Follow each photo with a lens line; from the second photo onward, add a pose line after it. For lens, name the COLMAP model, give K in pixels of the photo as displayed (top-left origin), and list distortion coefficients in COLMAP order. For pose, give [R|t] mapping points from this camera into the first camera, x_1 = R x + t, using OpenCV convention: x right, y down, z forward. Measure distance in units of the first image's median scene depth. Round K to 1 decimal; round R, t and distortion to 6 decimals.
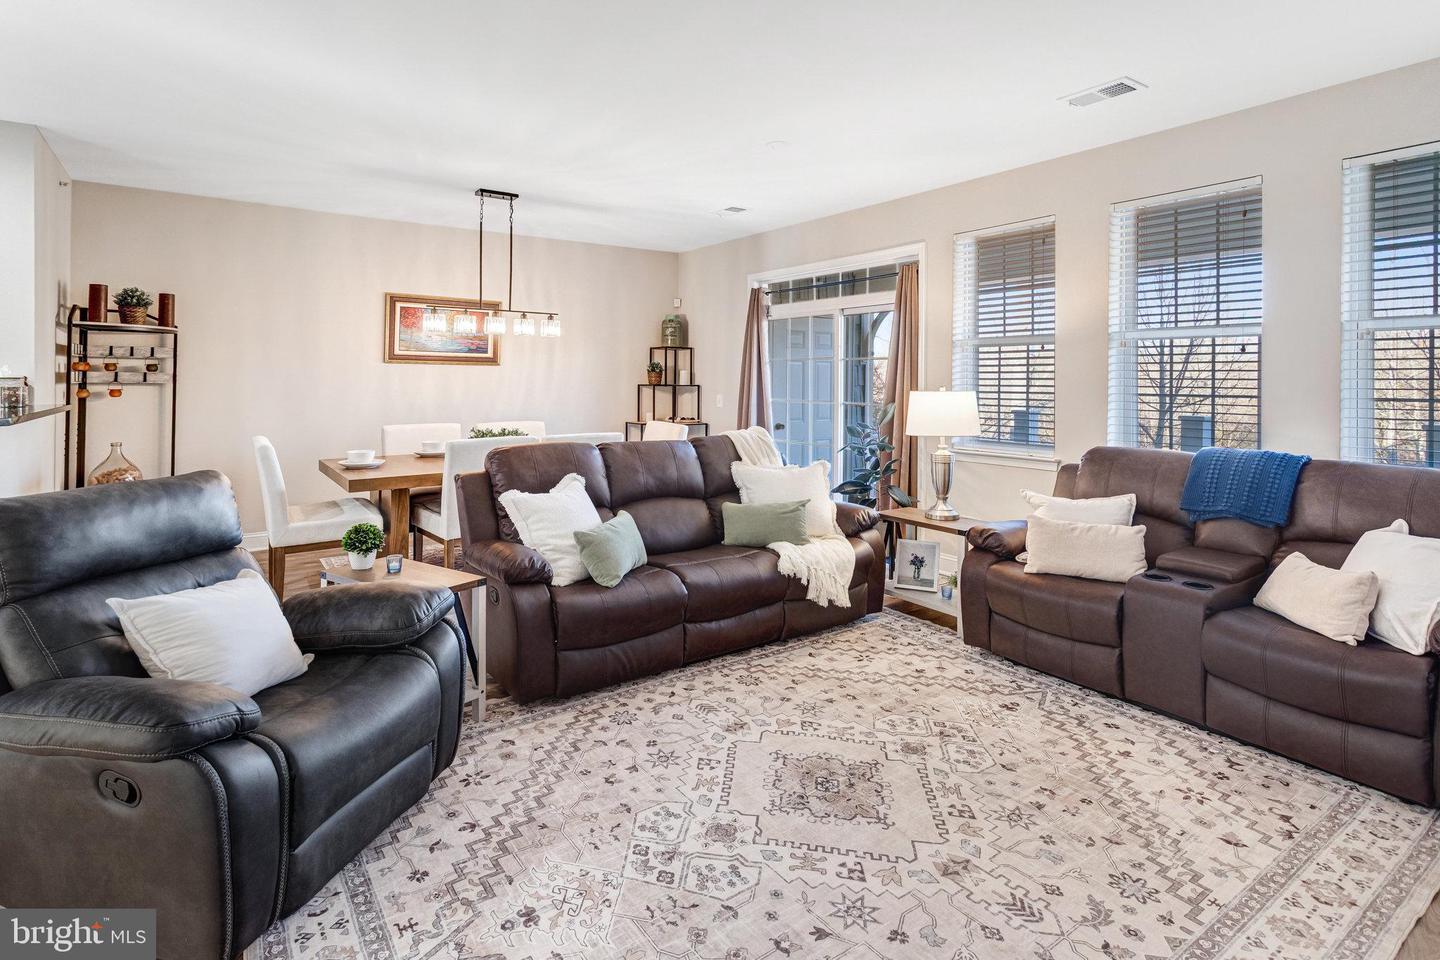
lens RADIAL K [[741.1, 0, 747.6], [0, 741.1, 370.0], [0, 0, 1]] dist [0.000632, 0.003532]
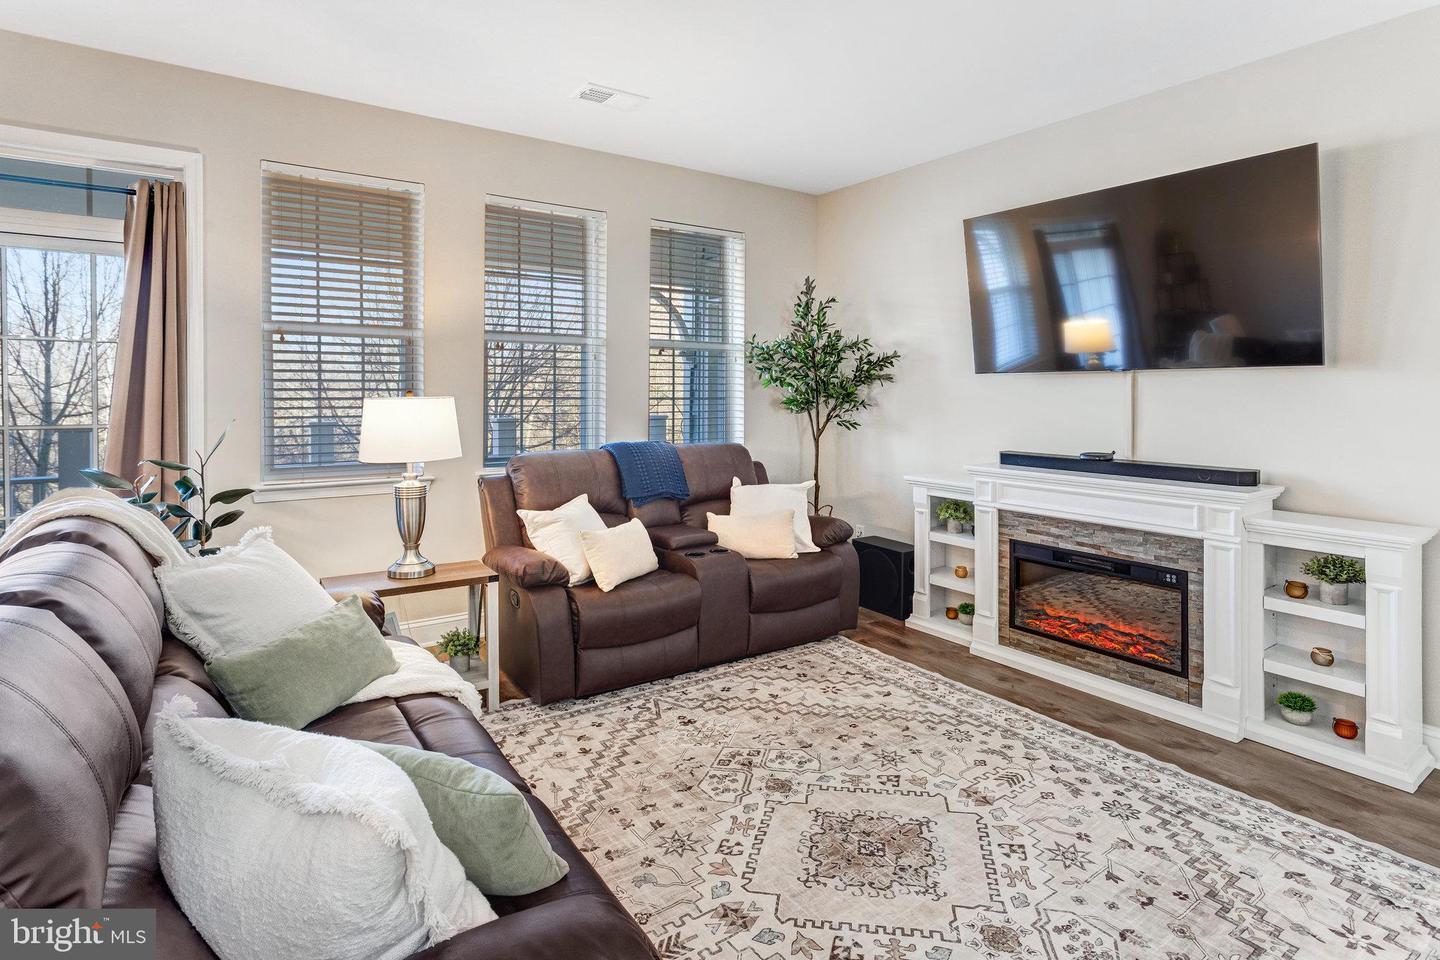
lens RADIAL K [[726.6, 0, 766.1], [0, 726.6, 388.4], [0, 0, 1]] dist [-0.002713, 0.001490]
pose [[0.028851, 0.000848, 0.999583, -0.592050], [-0.020110, 0.999798, -0.000267, 0.018627], [-0.999381, -0.020094, 0.028862, 0.879697]]
